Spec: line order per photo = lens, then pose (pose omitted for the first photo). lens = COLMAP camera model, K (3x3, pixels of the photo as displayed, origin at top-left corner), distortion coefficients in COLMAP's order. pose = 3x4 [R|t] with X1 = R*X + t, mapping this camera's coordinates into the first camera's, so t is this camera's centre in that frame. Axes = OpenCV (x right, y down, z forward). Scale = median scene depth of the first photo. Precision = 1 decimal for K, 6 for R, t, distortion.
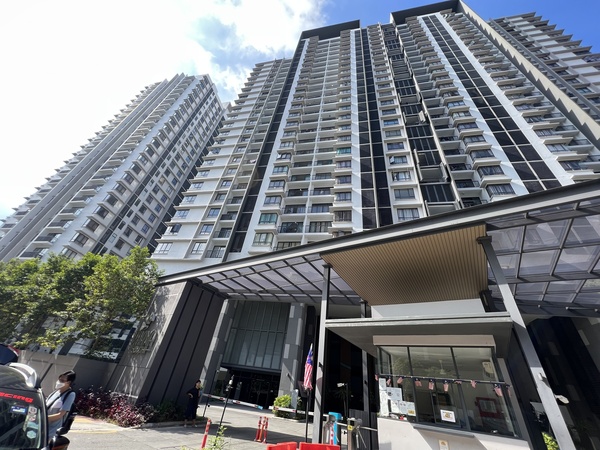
lens RADIAL K [[241.2, 0, 299.8], [0, 241.2, 225.6], [0, 0, 1]] dist [0.001137, -0.000042]
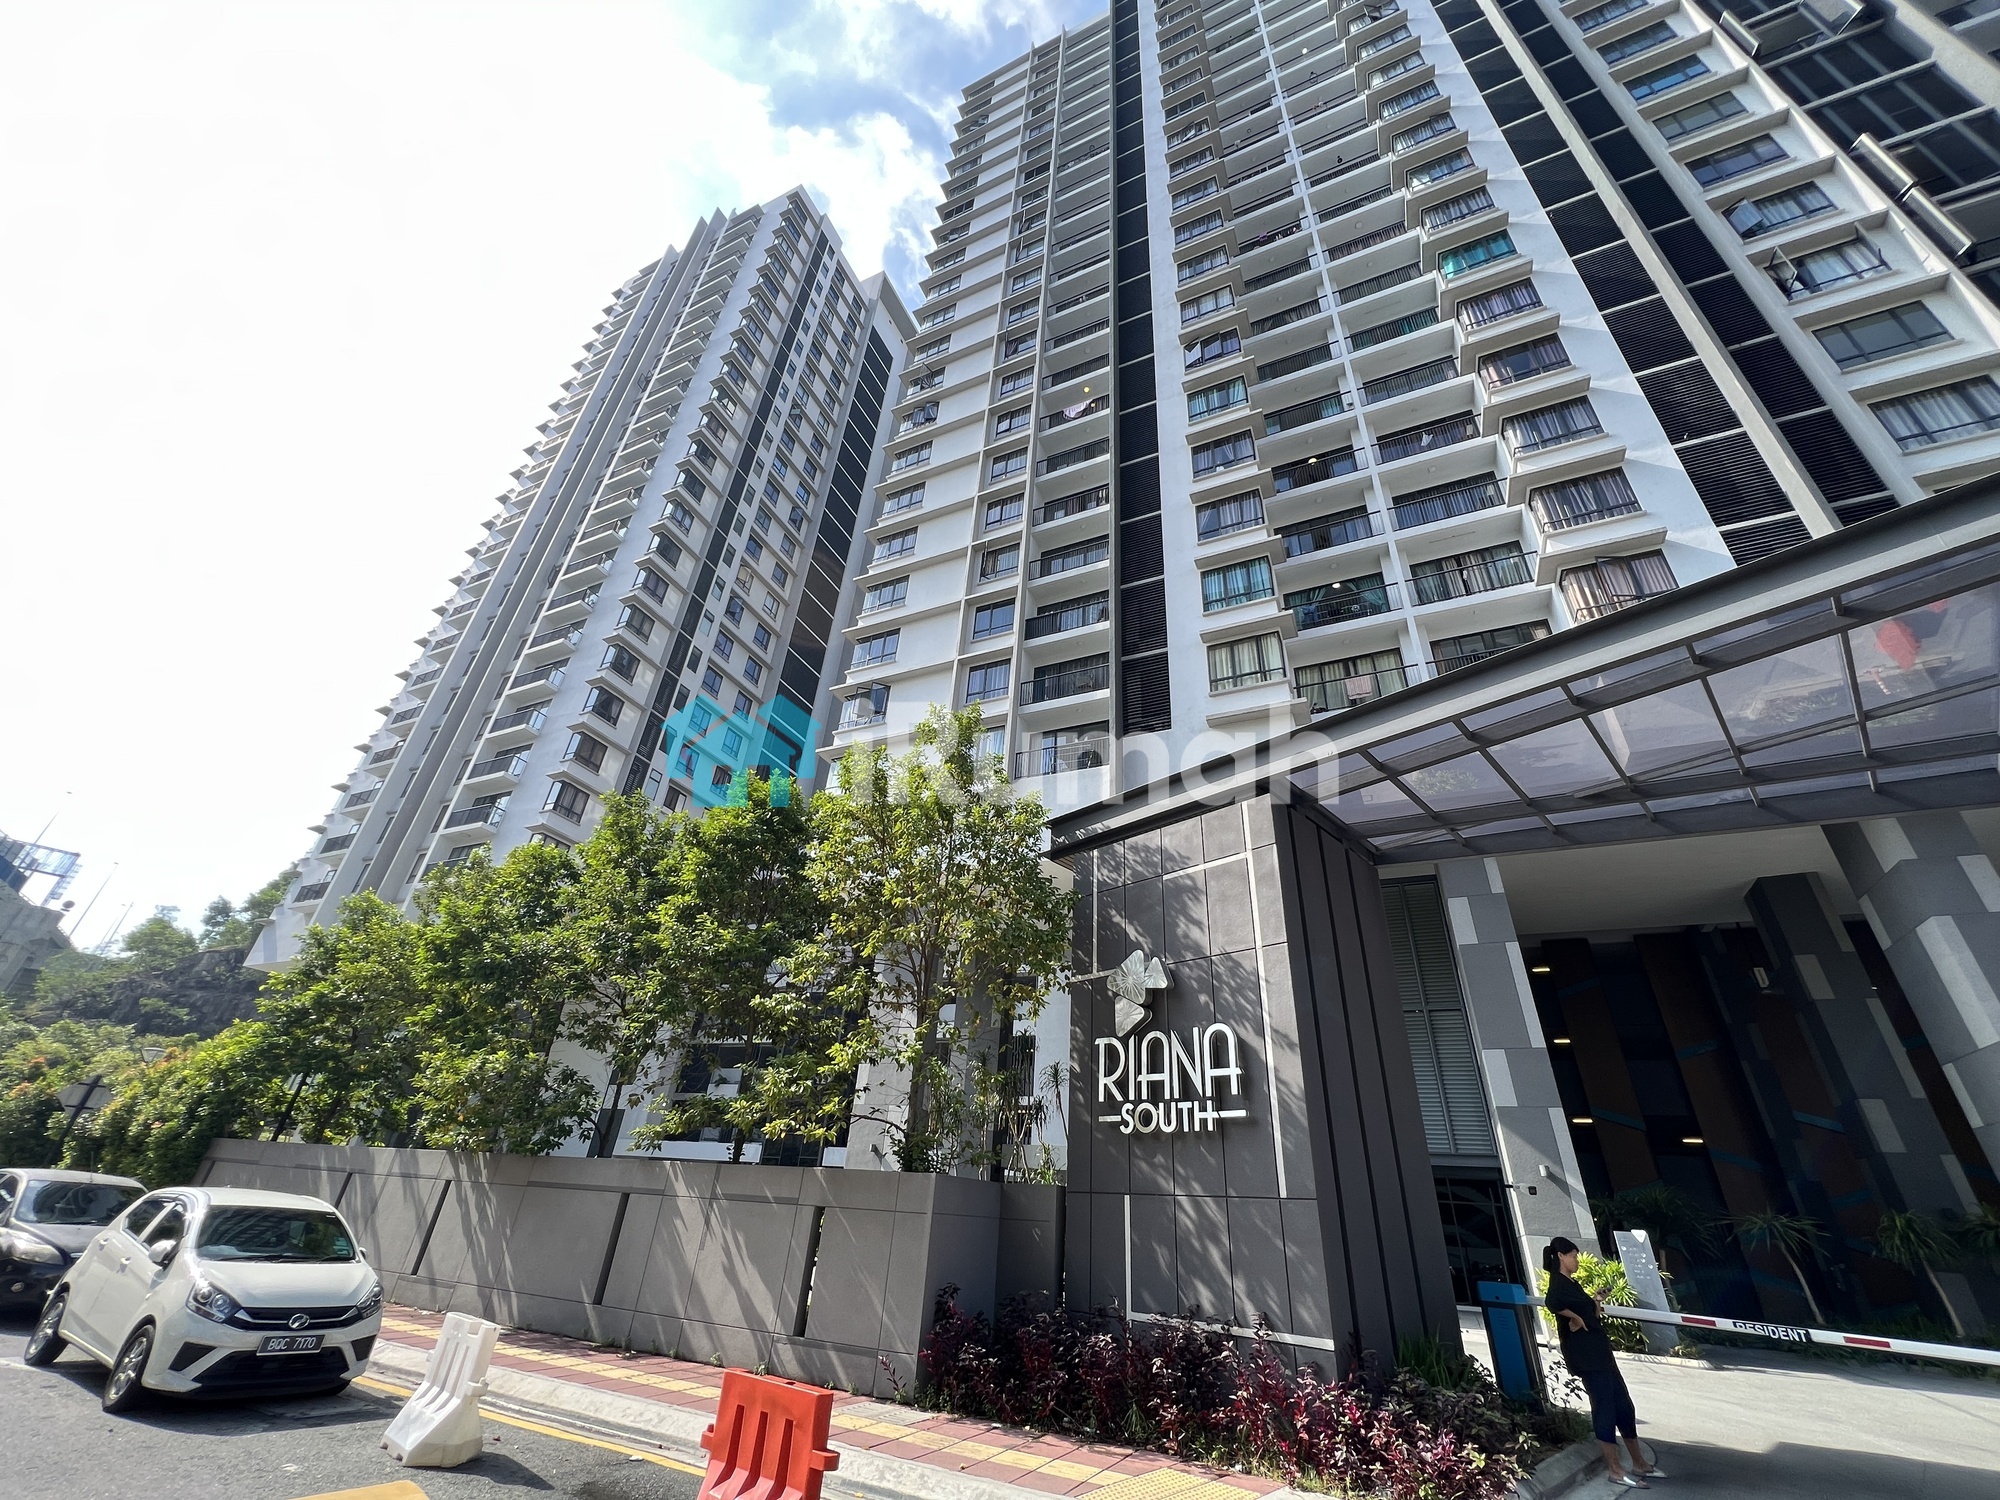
lens RADIAL K [[804.0, 0, 1001.9], [0, 804.0, 747.6], [0, 0, 1]] dist [0.001137, -0.000042]
pose [[0.970350, -0.169166, -0.172635, -0.165203], [0.180677, 0.982104, 0.053184, 0.031685], [0.160549, -0.082798, 0.983549, 0.076727]]
